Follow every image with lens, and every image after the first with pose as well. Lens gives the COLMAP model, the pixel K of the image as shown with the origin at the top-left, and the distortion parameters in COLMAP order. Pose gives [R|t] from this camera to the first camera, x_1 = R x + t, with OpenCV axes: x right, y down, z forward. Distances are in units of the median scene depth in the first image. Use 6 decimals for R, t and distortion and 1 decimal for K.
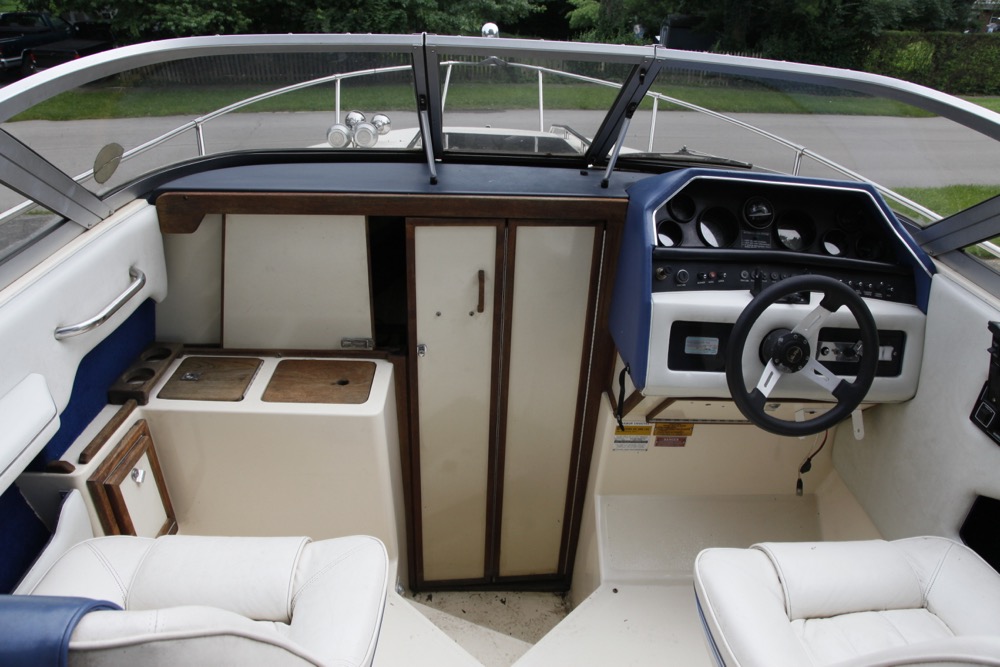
lens RADIAL K [[679.7, 0, 500.0], [0, 679.7, 333.5], [0, 0, 1]] dist [-0.134000, 0.070859]
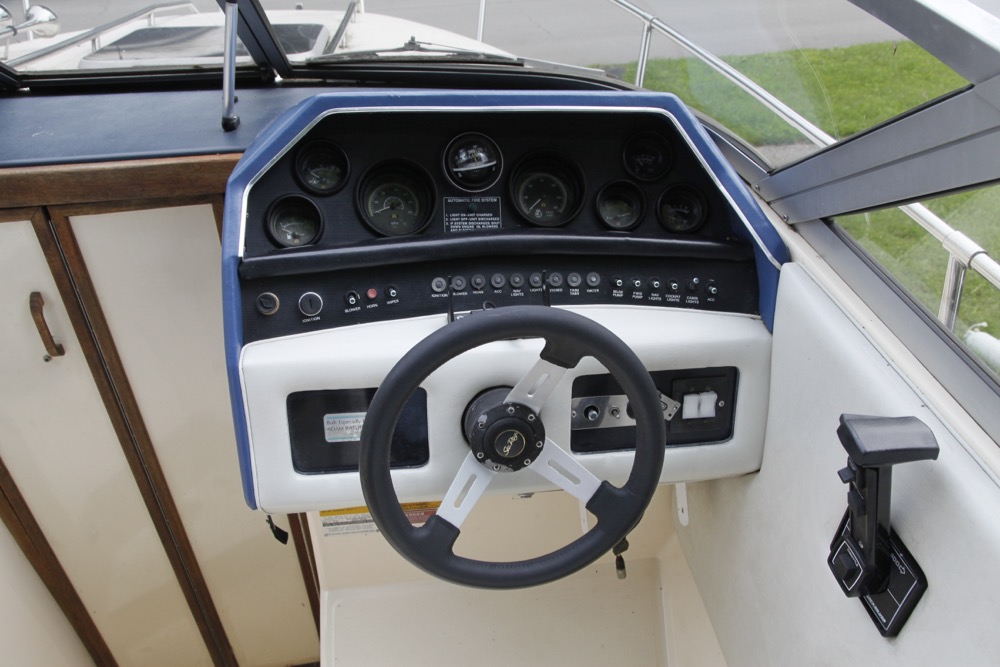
lens RADIAL K [[733.4, 0, 500.0], [0, 733.4, 333.5], [0, 0, 1]] dist [-0.101178, 0.069046]
pose [[0.995277, -0.080223, 0.054664, 0.384878], [0.071526, 0.986727, 0.145788, -0.134687], [-0.065634, -0.141190, 0.987804, 0.399975]]
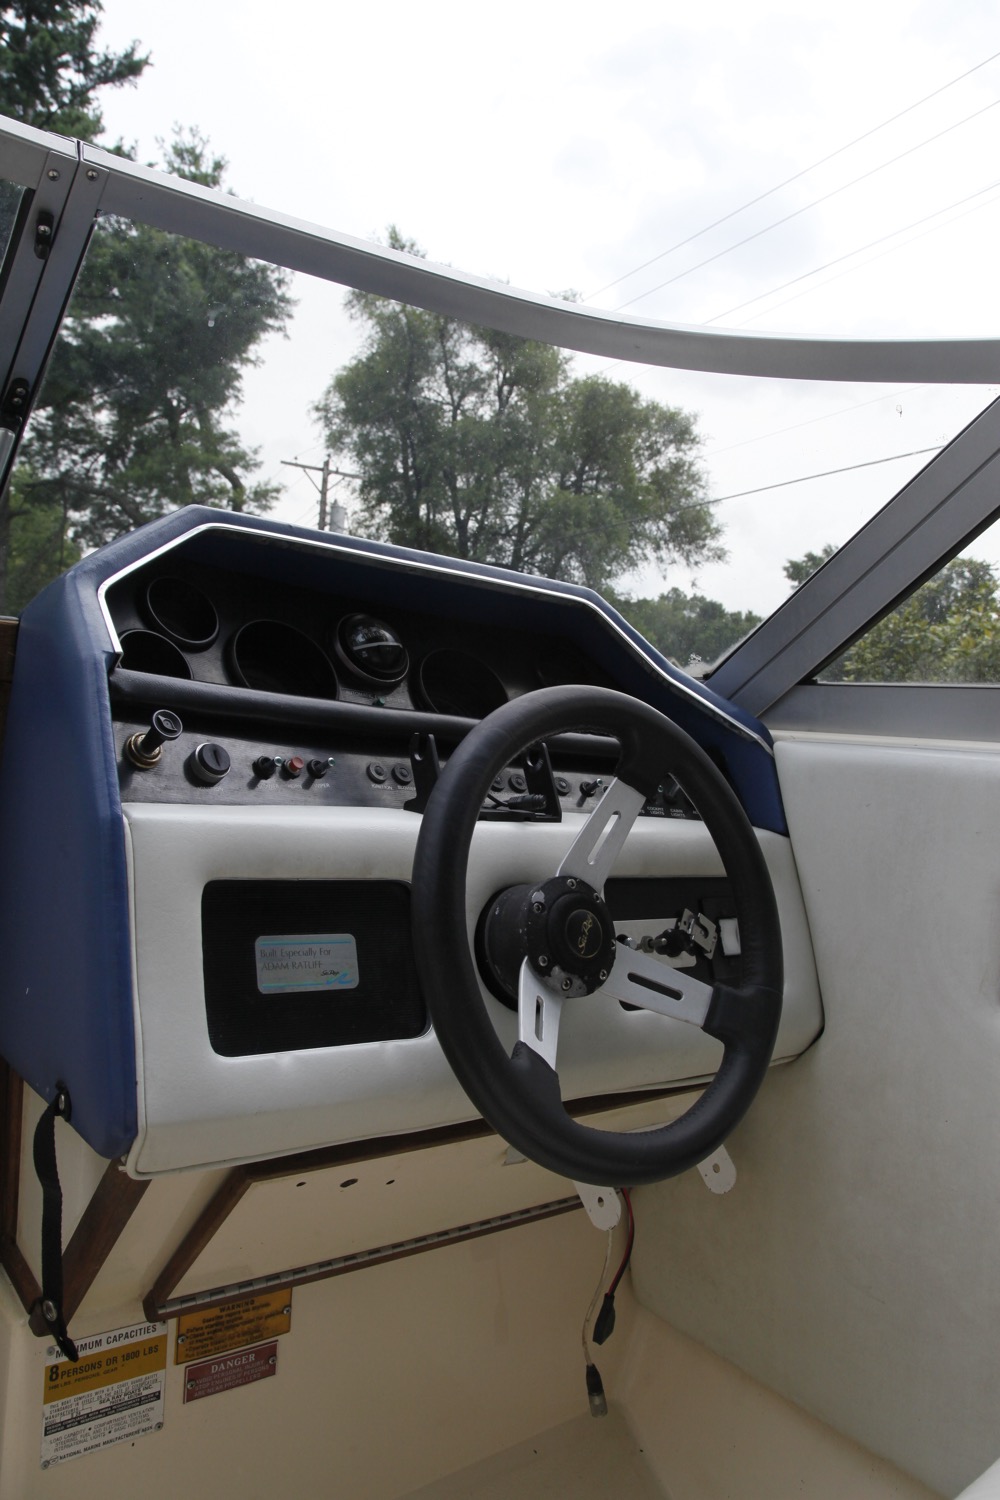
lens RADIAL K [[1043.3, 0, 500.0], [0, 1043.3, 750.0], [0, 0, 1]] dist [-0.112456, 0.053039]
pose [[0.810606, 0.007774, 0.585540, 0.093655], [0.247663, 0.901532, -0.354828, 0.116520], [-0.530641, 0.432643, 0.728862, 0.560801]]
